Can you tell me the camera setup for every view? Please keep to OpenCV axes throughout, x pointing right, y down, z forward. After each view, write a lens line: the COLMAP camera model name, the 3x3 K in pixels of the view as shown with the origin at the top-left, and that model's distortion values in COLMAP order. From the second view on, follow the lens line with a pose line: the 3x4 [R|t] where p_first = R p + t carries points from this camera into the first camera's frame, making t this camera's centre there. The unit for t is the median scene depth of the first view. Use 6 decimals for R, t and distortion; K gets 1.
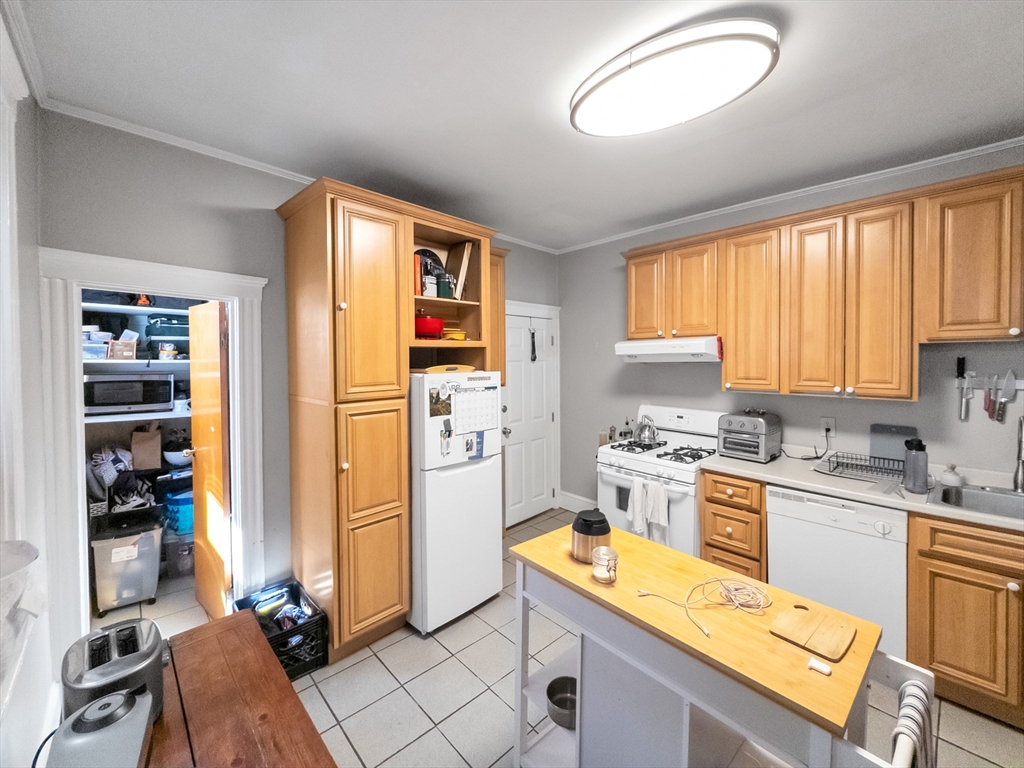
lens RADIAL K [[416.6, 0, 510.8], [0, 416.6, 362.1], [0, 0, 1]] dist [-0.001731, 0.000422]
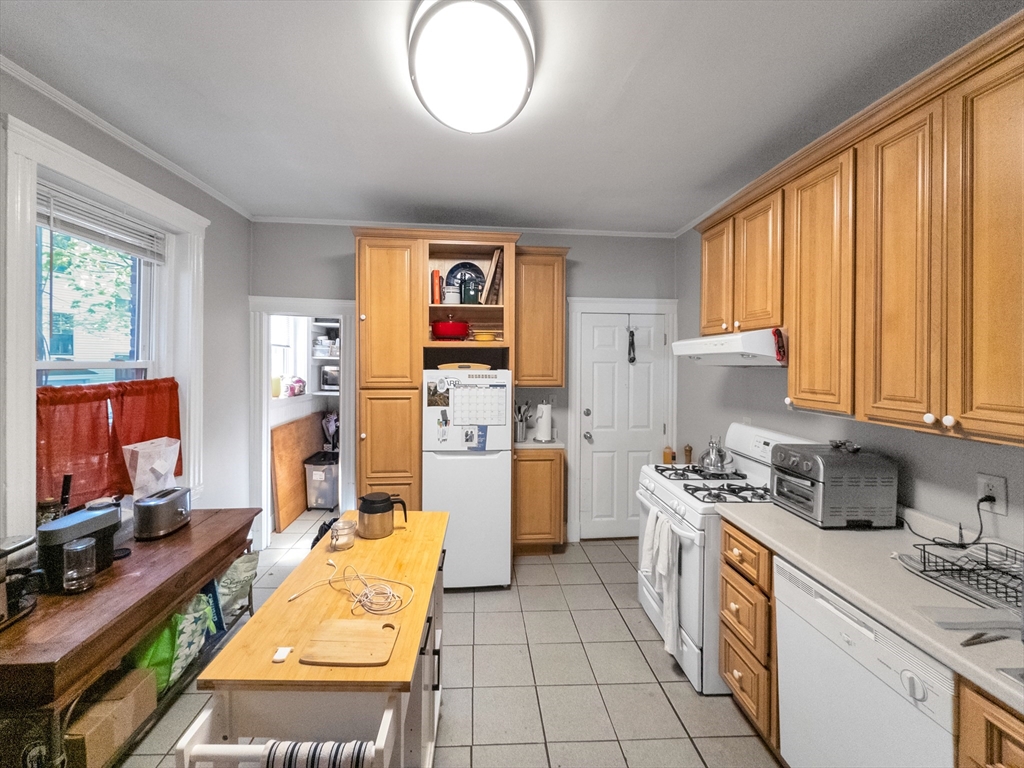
lens RADIAL K [[416.6, 0, 490.5], [0, 416.6, 358.9], [0, 0, 1]] dist [-0.001731, 0.000422]
pose [[0.756910, 0.009223, -0.653454, 0.658360], [-0.018060, 0.999814, -0.006807, 0.001737], [0.653270, 0.016953, 0.756935, 0.202102]]
